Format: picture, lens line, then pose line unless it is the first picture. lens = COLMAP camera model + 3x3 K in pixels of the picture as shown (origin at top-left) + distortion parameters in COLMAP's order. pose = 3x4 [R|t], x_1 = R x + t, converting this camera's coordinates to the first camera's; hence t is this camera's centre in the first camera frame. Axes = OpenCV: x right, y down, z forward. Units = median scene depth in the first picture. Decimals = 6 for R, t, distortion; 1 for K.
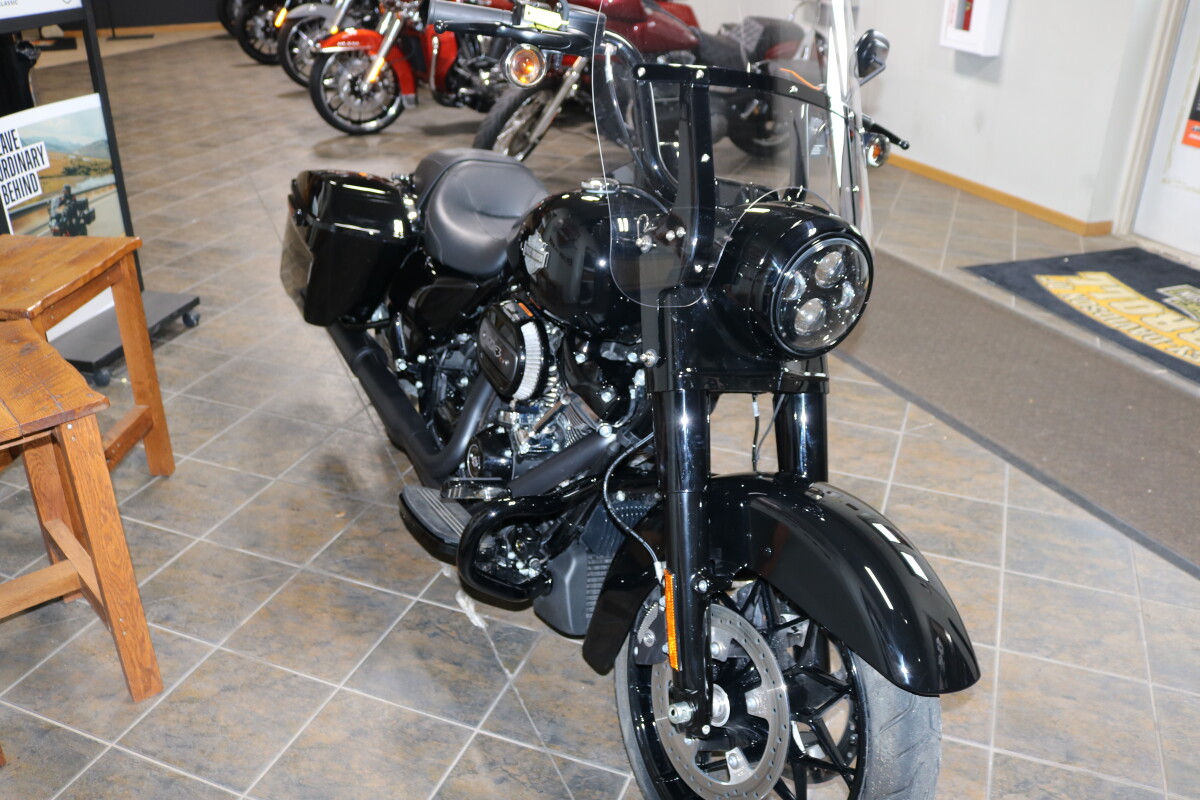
lens RADIAL K [[1029.0, 0, 590.8], [0, 1029.0, 408.3], [0, 0, 1]] dist [-0.153414, 0.132400]
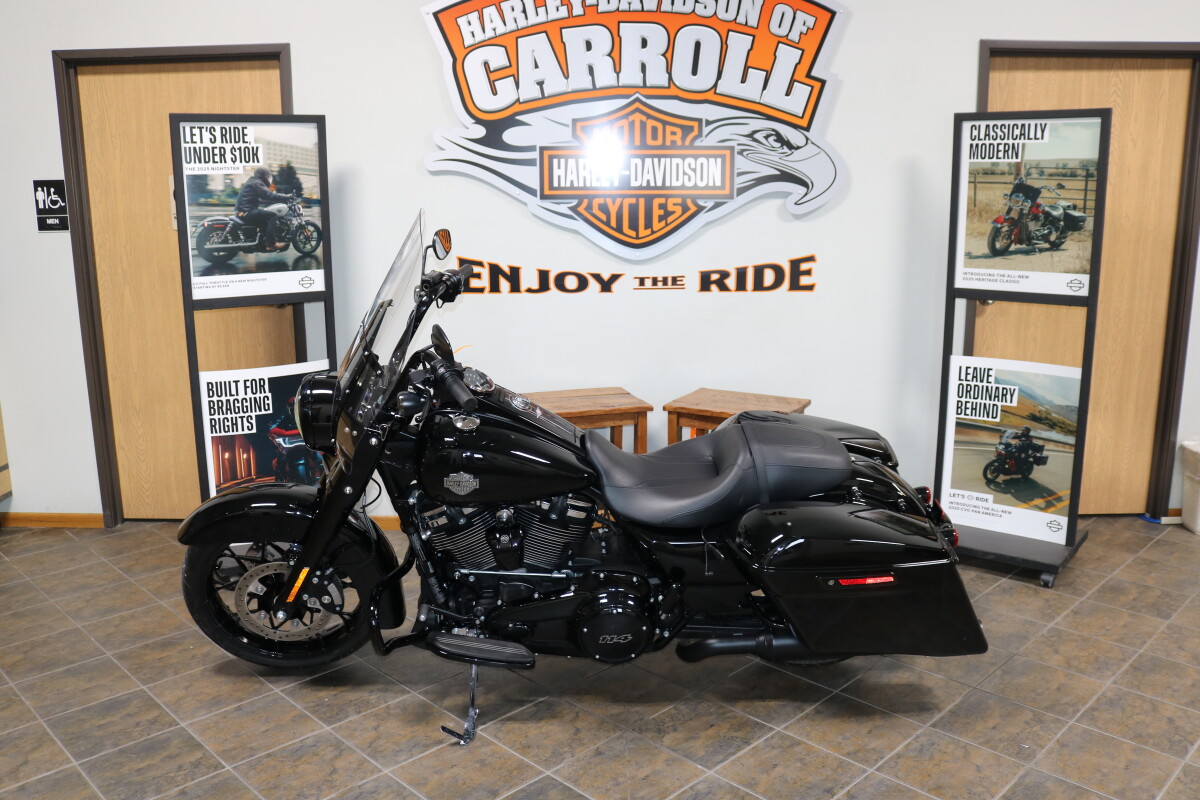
lens RADIAL K [[1029.0, 0, 590.8], [0, 1029.0, 408.3], [0, 0, 1]] dist [-0.153414, 0.132400]
pose [[-0.418754, 0.191285, -0.887725, 0.768706], [-0.409031, 0.833051, 0.372451, -0.474063], [0.810764, 0.519072, -0.270602, 0.871028]]
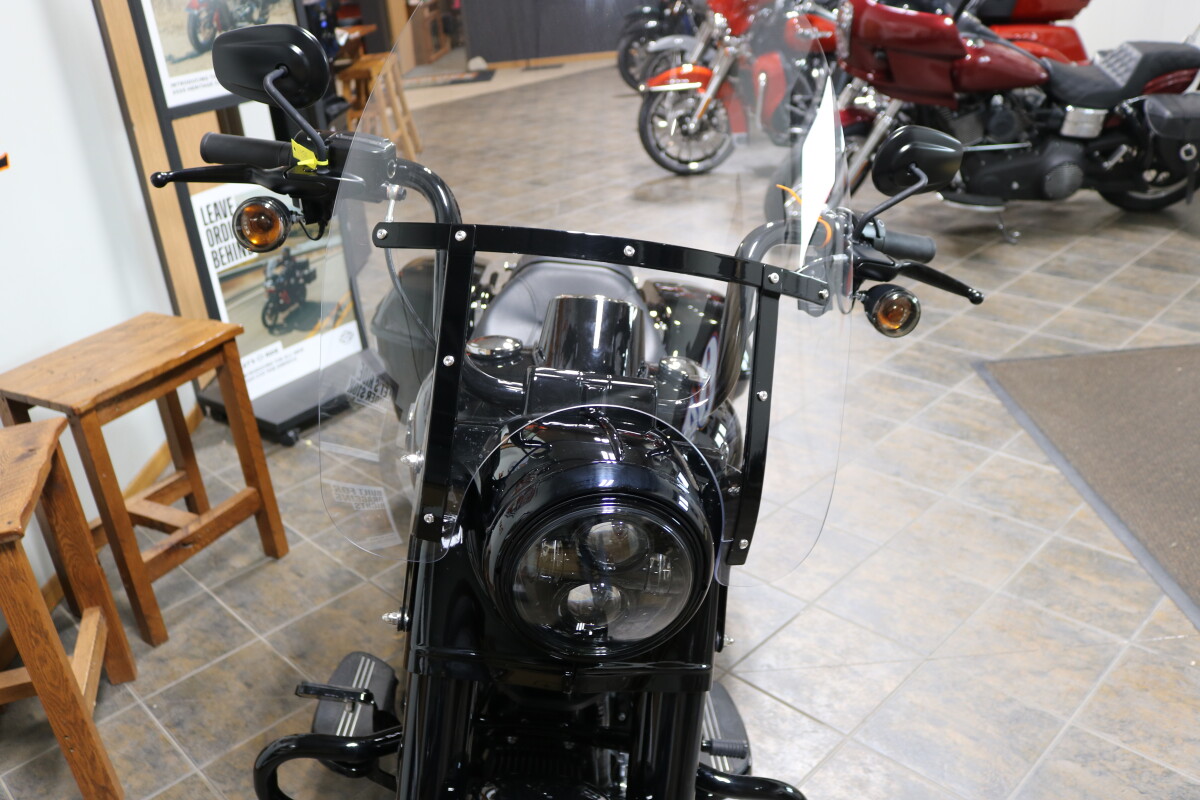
lens RADIAL K [[1029.0, 0, 590.8], [0, 1029.0, 408.3], [0, 0, 1]] dist [-0.153414, 0.132400]
pose [[0.903597, 0.096219, -0.417439, 0.212873], [-0.100794, 0.994845, 0.011129, -0.099351], [0.416358, 0.032020, 0.908637, 0.173903]]
